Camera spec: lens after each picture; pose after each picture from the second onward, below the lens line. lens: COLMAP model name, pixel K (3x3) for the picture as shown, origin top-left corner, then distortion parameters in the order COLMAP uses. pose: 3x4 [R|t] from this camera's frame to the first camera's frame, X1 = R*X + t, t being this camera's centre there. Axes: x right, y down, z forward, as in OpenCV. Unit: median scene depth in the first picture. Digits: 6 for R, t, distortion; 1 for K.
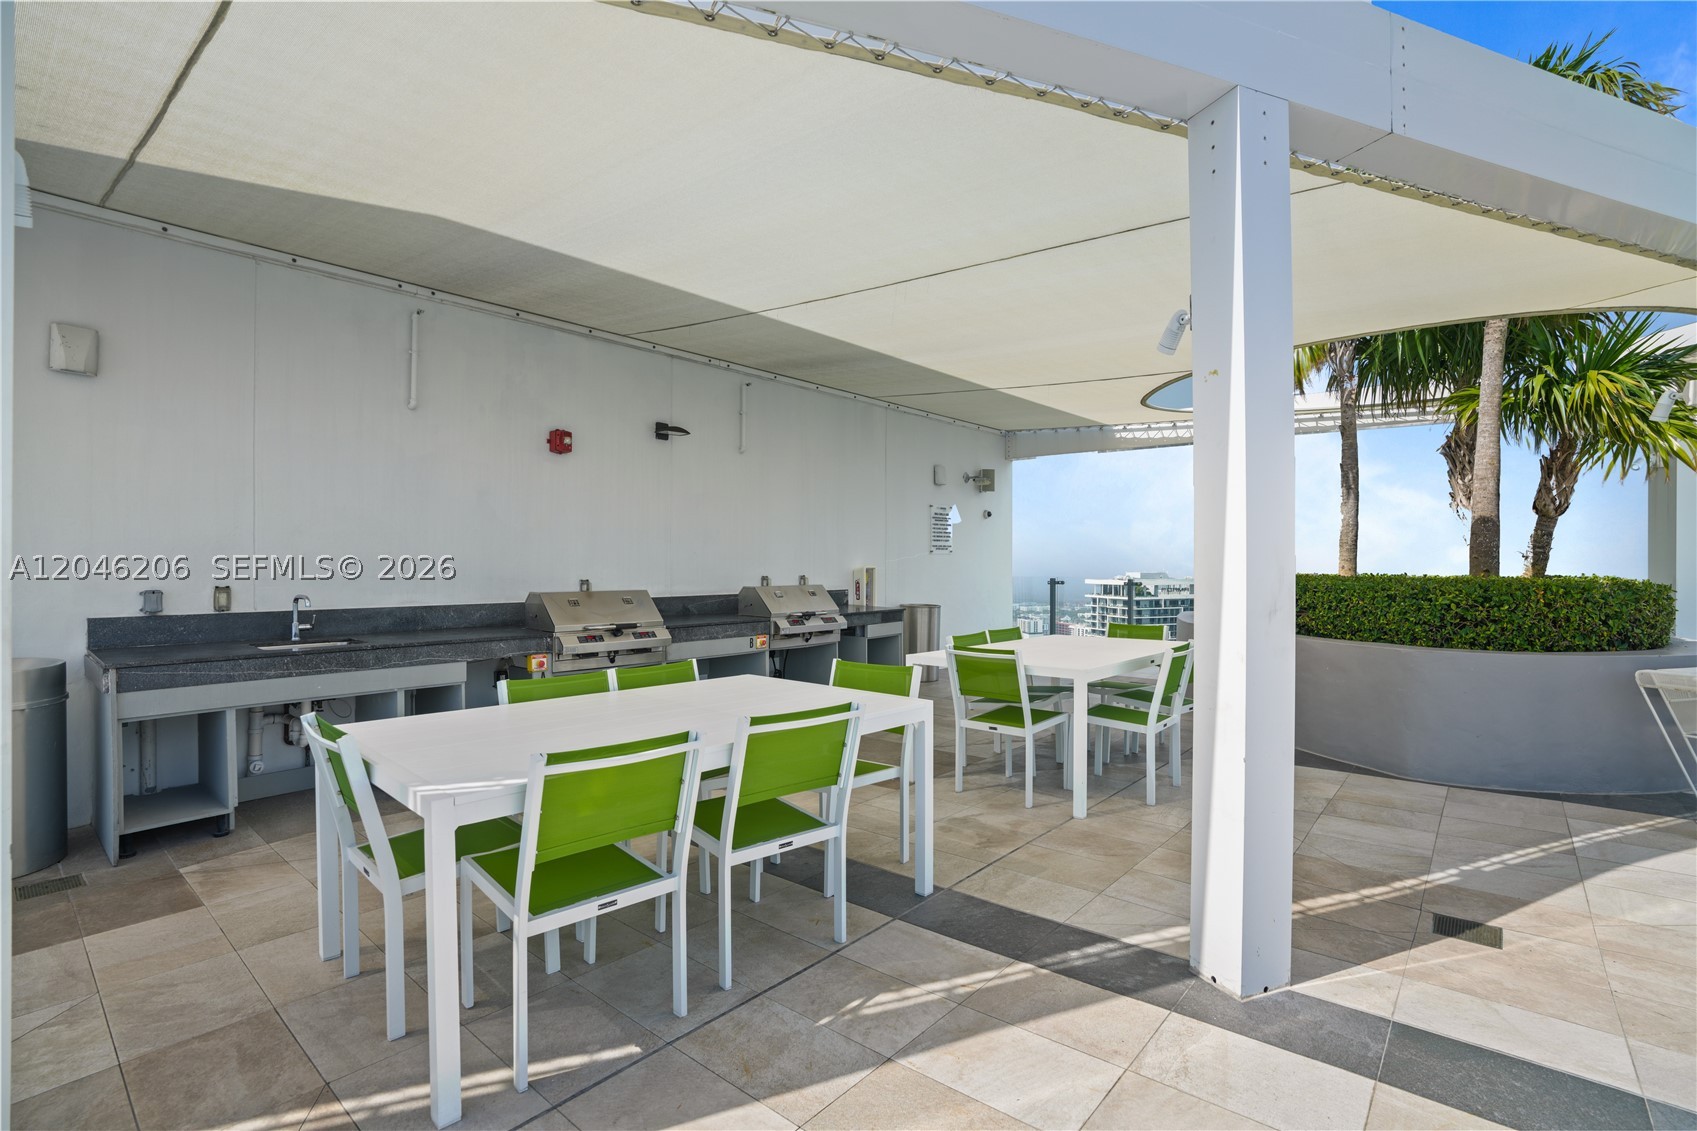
lens RADIAL K [[799.4, 0, 860.6], [0, 799.4, 554.9], [0, 0, 1]] dist [-0.070158, 0.029758]
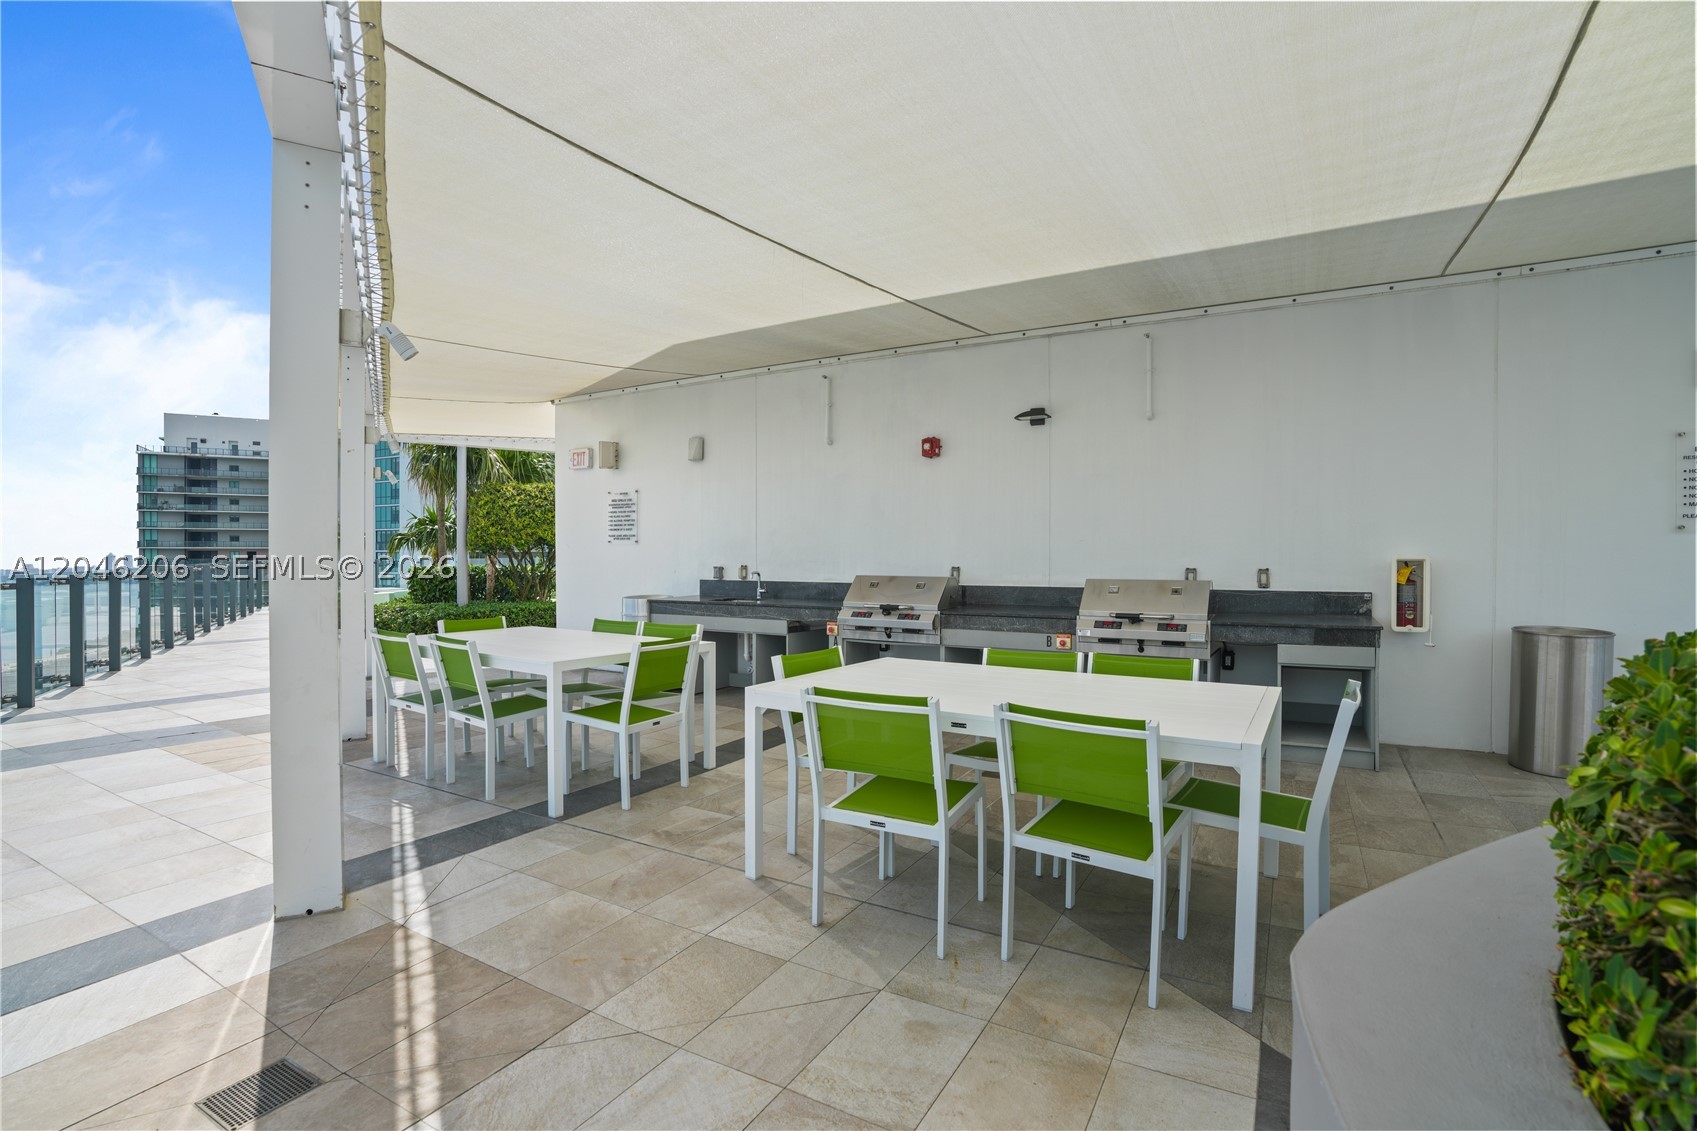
lens RADIAL K [[799.4, 0, 860.6], [0, 799.4, 554.9], [0, 0, 1]] dist [-0.070158, 0.029758]
pose [[0.165499, 0.001296, -0.986209, 1.232509], [0.011187, 0.999932, 0.003191, 0.015365], [0.986147, -0.011561, 0.165473, 1.133540]]
